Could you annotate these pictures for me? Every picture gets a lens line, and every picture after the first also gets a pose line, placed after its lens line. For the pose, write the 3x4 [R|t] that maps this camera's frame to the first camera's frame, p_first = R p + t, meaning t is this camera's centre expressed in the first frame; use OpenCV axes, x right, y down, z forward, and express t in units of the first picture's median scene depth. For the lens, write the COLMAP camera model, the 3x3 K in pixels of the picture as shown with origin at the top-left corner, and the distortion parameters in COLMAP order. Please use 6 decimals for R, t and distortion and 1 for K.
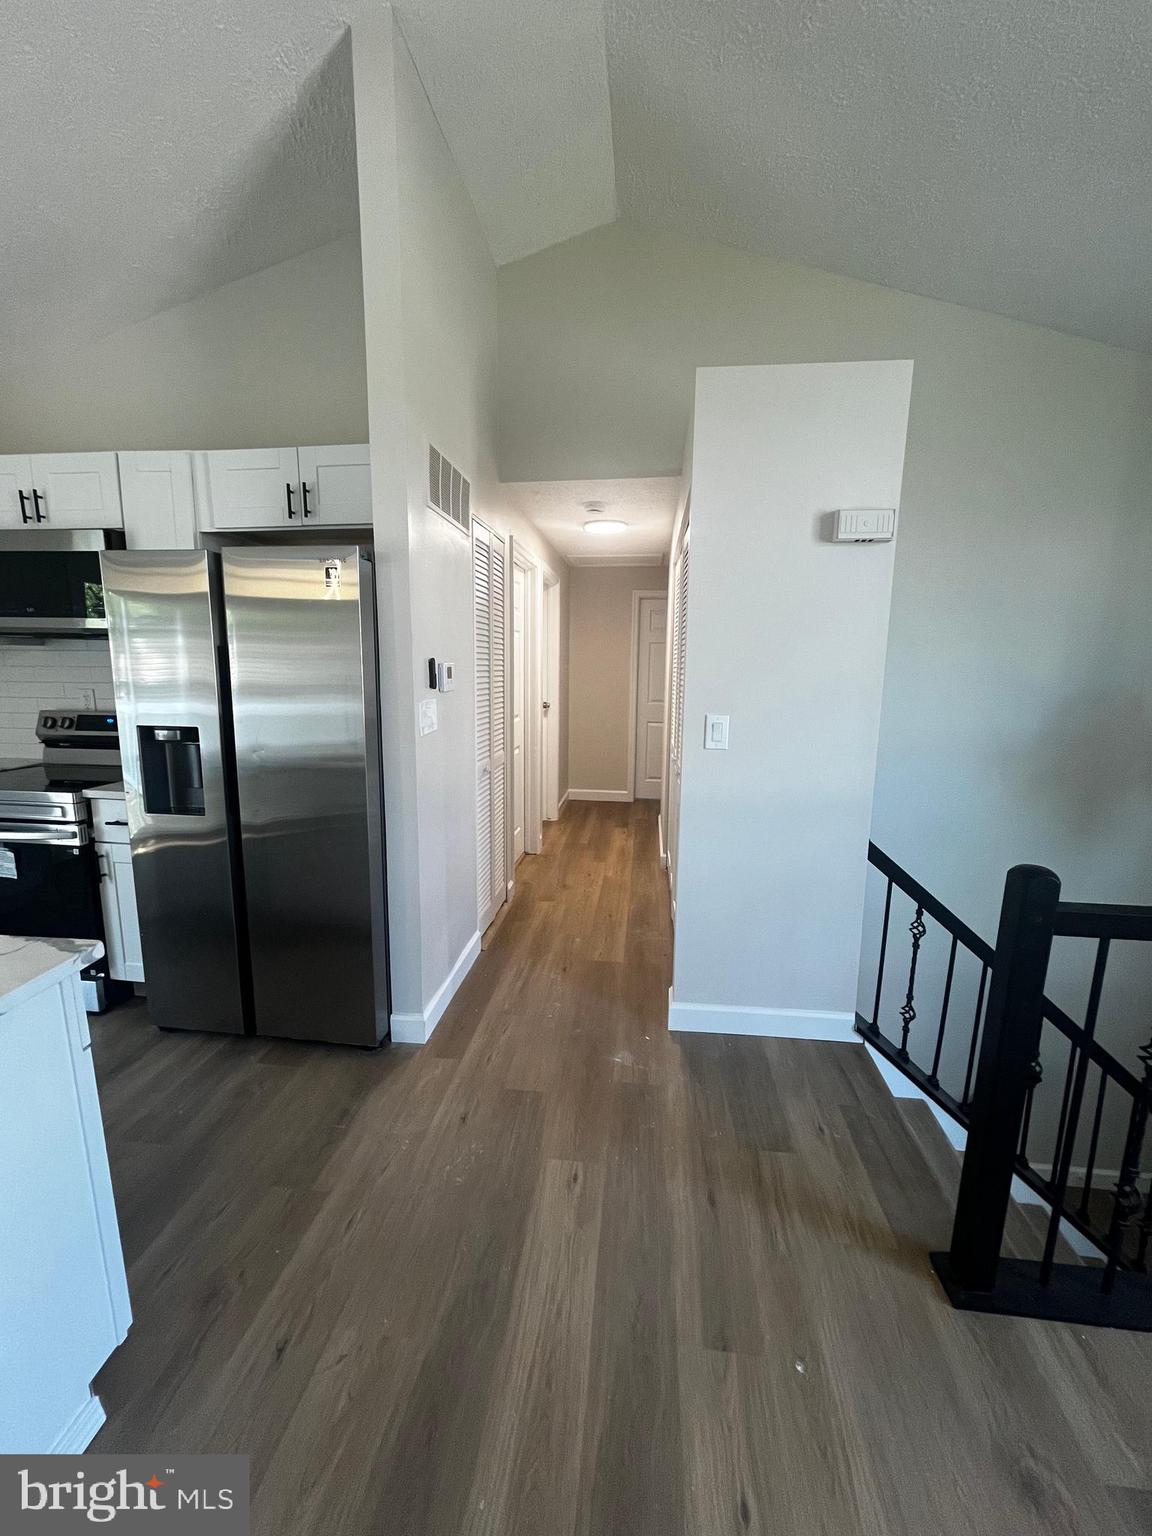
lens RADIAL K [[619.0, 0, 577.0], [0, 619.0, 766.1], [0, 0, 1]] dist [-0.003091, 0.000199]
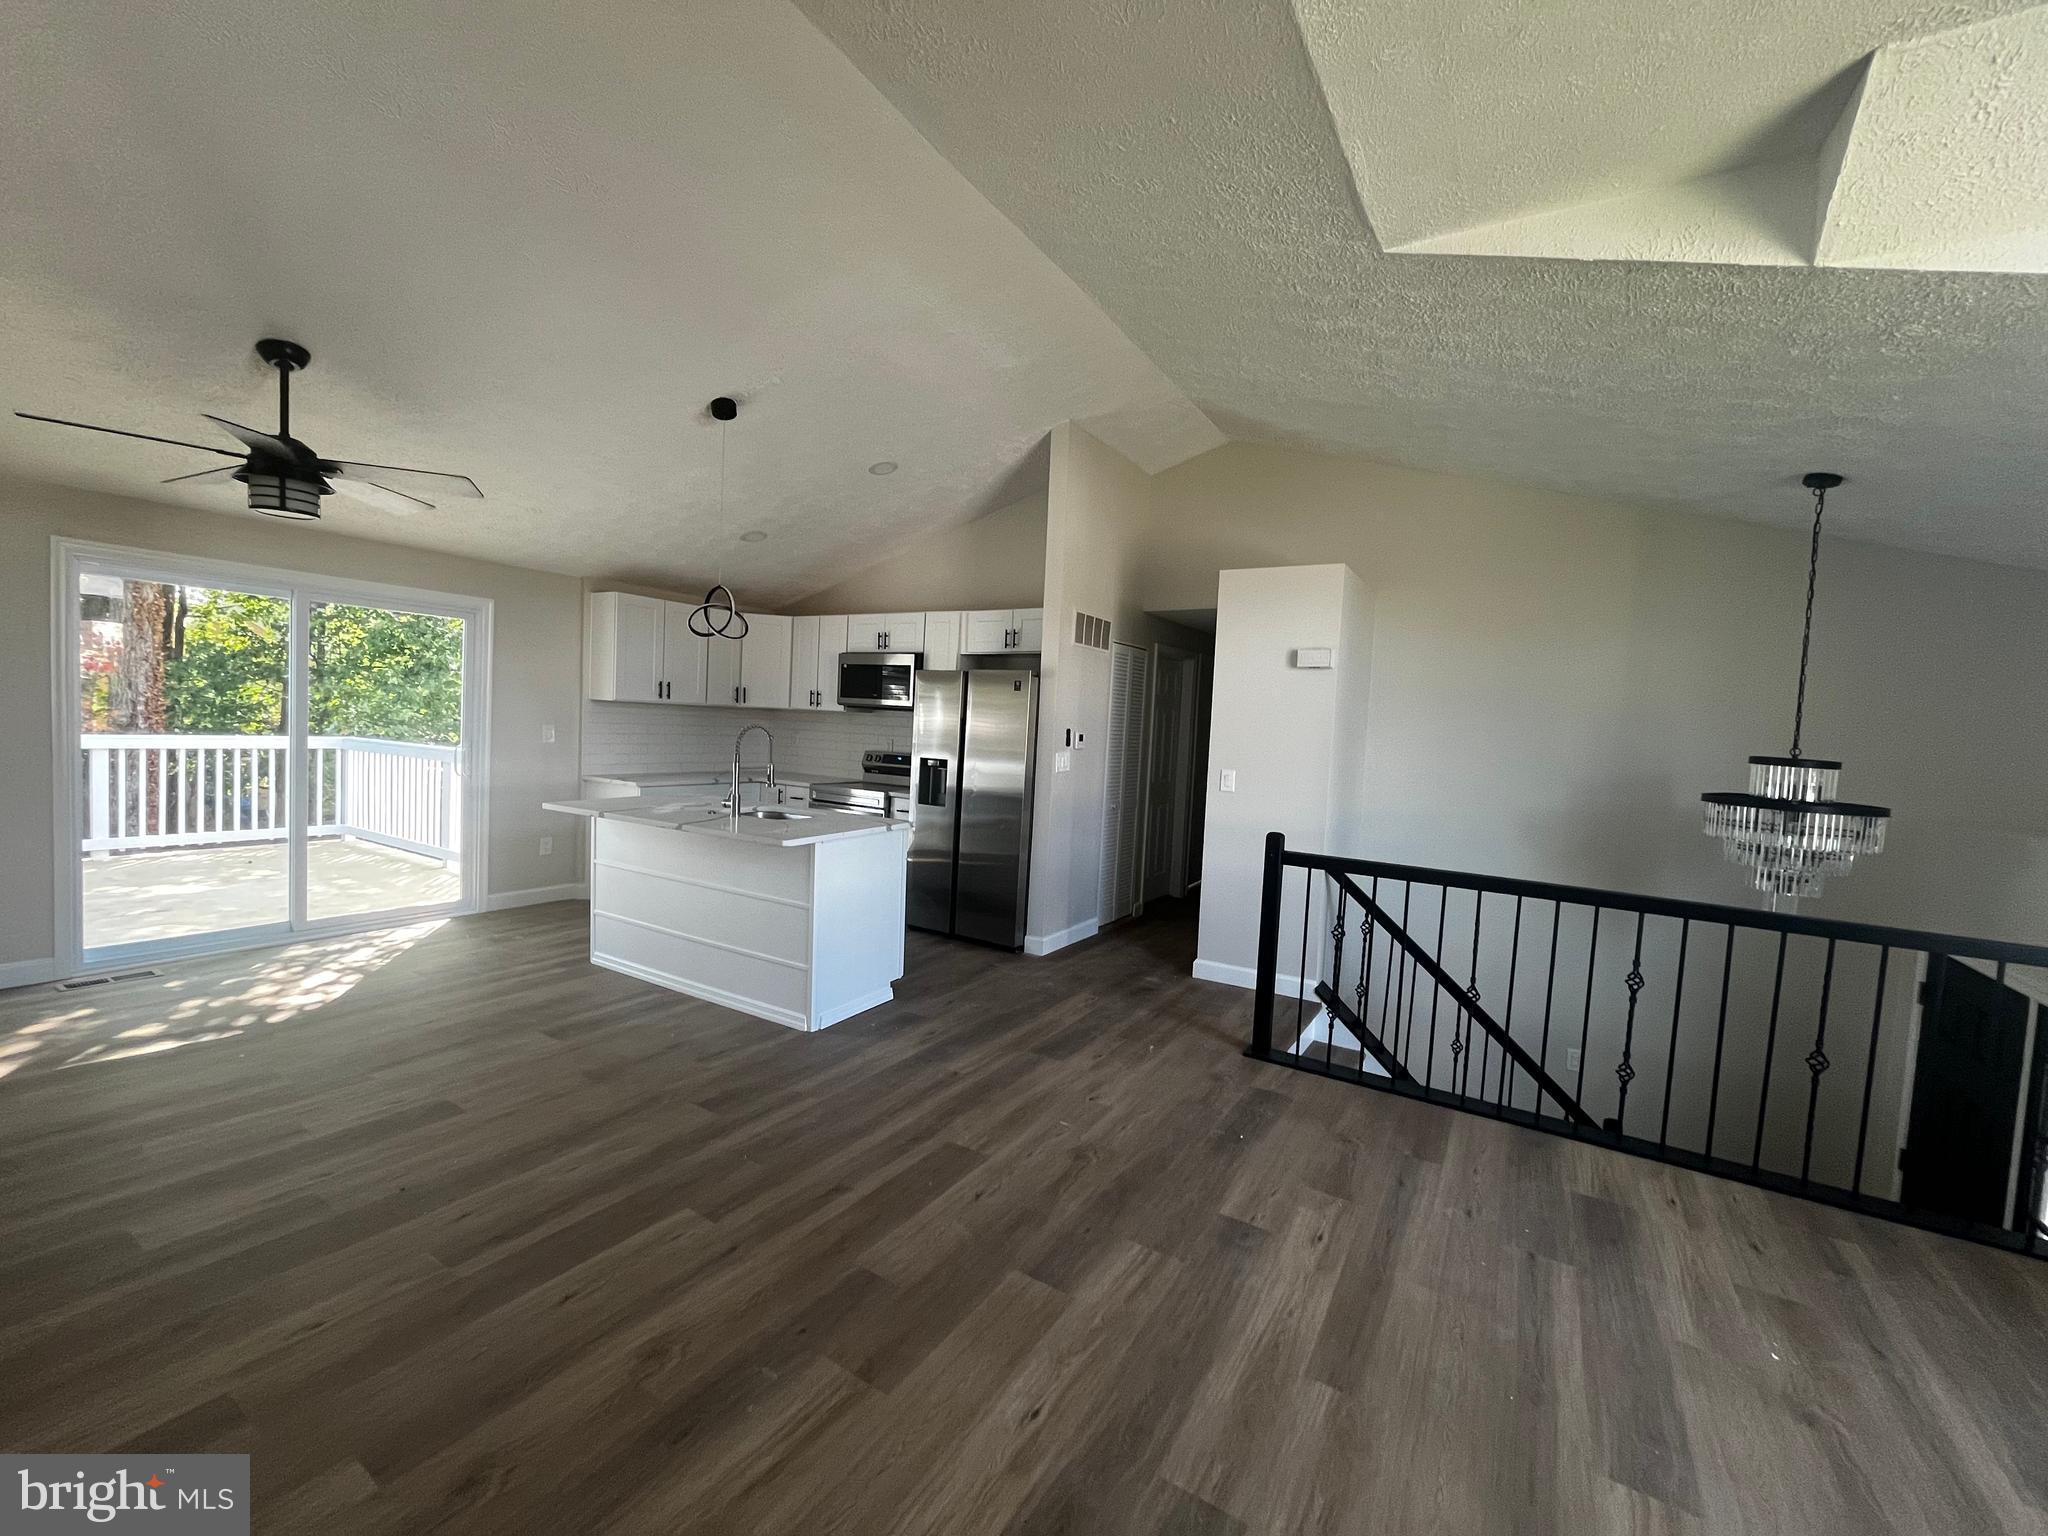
lens RADIAL K [[825.4, 0, 1021.6], [0, 825.4, 766.2], [0, 0, 1]] dist [-0.003091, 0.000199]
pose [[0.903417, 0.055797, -0.425116, 0.490558], [-0.109539, 0.988629, -0.103023, 0.140403], [0.414534, 0.139640, 0.899256, -0.864109]]
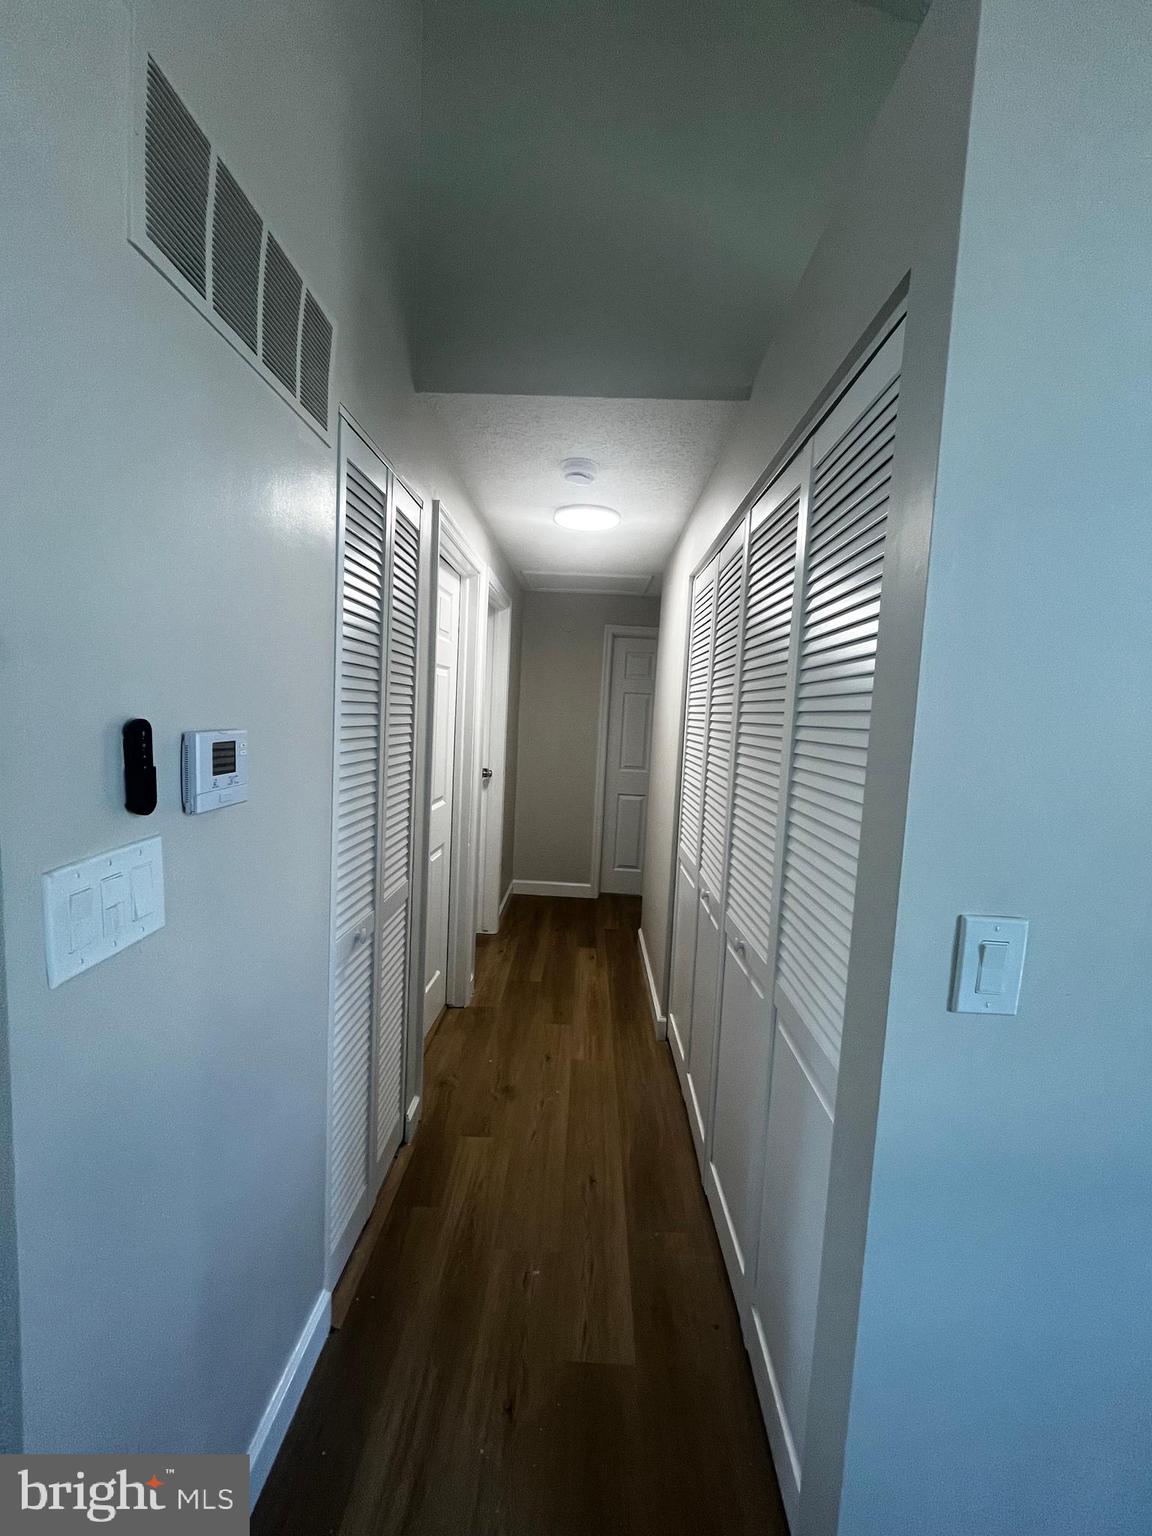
lens RADIAL K [[619.0, 0, 577.0], [0, 619.0, 766.1], [0, 0, 1]] dist [-0.003091, 0.000199]
pose [[0.994835, 0.029661, 0.097076, -0.028607], [-0.022449, 0.996964, -0.074558, -0.101646], [-0.098992, 0.071994, 0.992480, 0.509399]]
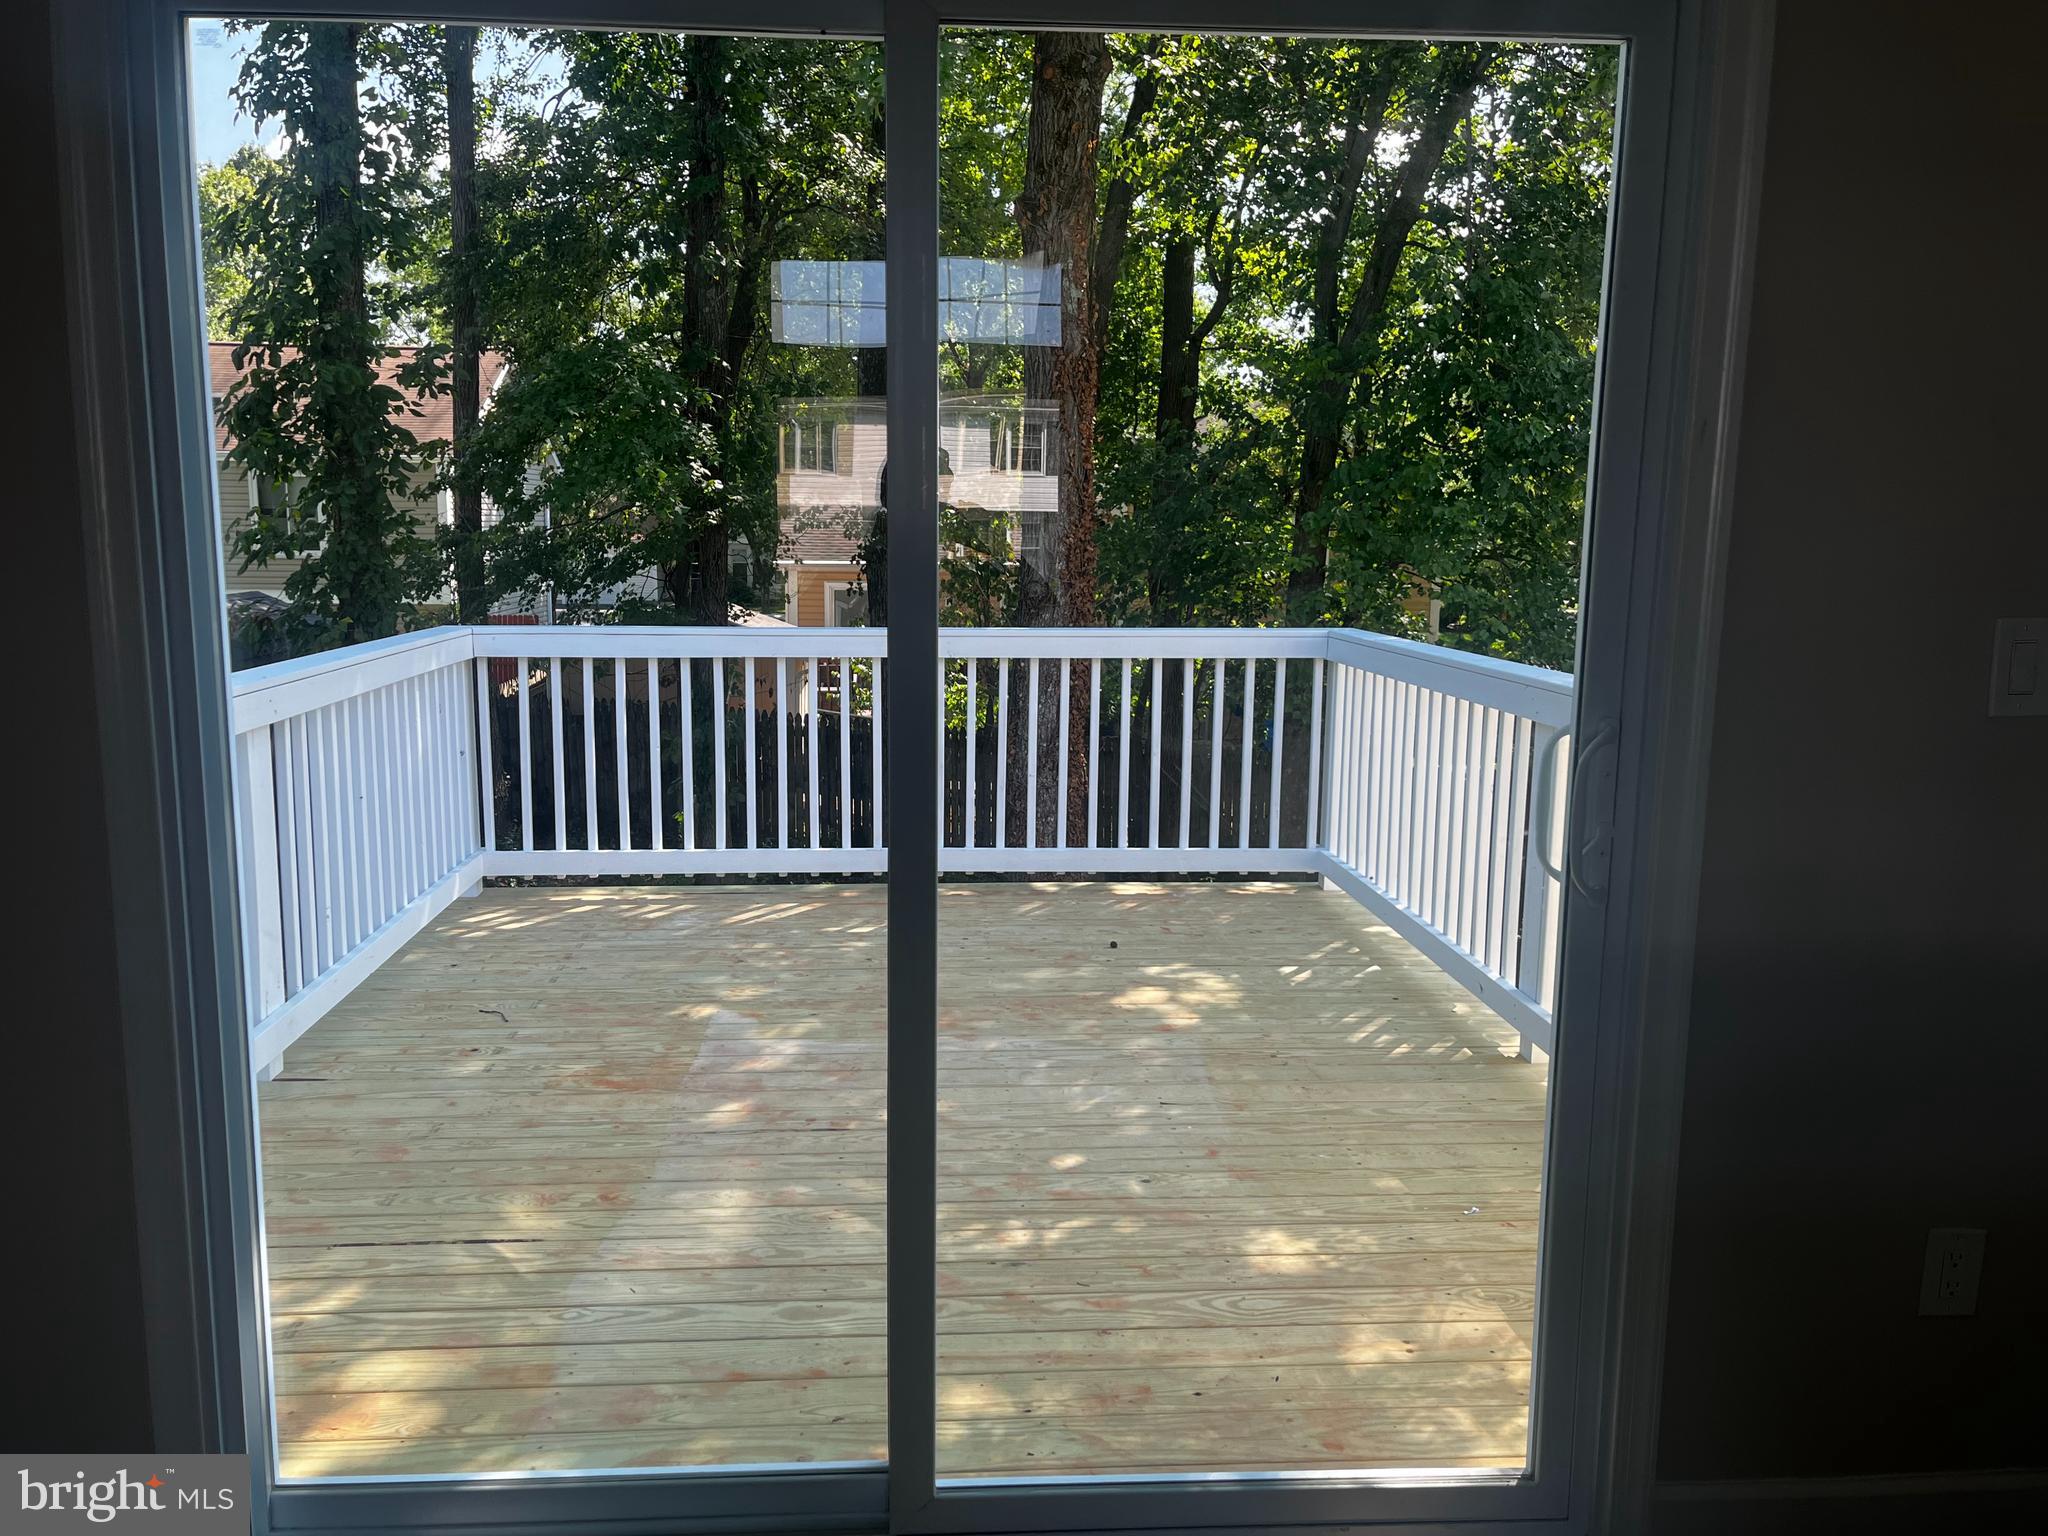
lens RADIAL K [[1578.2, 0, 1024.0], [0, 1578.2, 768.0], [0, 0, 1]] dist [0.002510, 0.000689]
pose [[0.190039, 0.141212, -0.971568, -0.808043], [-0.169473, 0.979465, 0.109210, 0.026247], [0.967039, 0.143901, 0.210069, -0.101857]]
